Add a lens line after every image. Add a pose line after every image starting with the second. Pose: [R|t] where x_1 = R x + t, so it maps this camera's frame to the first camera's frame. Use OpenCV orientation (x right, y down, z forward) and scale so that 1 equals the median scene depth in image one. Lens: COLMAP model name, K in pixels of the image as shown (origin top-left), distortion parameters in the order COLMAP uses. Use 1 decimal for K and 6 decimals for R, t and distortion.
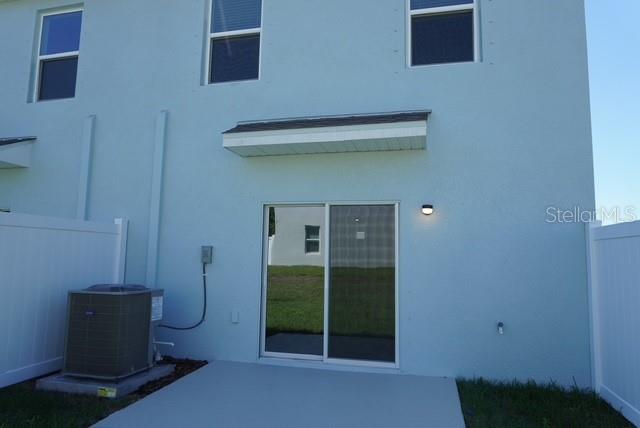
lens RADIAL K [[428.1, 0, 321.1], [0, 428.1, 214.4], [0, 0, 1]] dist [-0.047474, 0.034166]
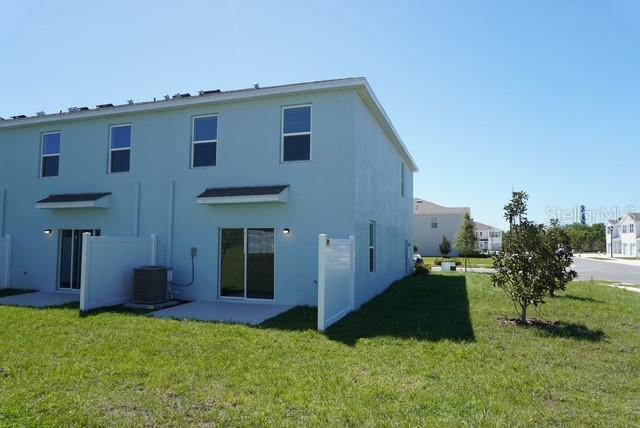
lens RADIAL K [[428.1, 0, 319.4], [0, 428.1, 213.2], [0, 0, 1]] dist [-0.047474, 0.034166]
pose [[0.996397, -0.019216, -0.082601, 0.537018], [0.022259, 0.999101, 0.036080, -0.159429], [0.081834, -0.037789, 0.995929, -1.058894]]
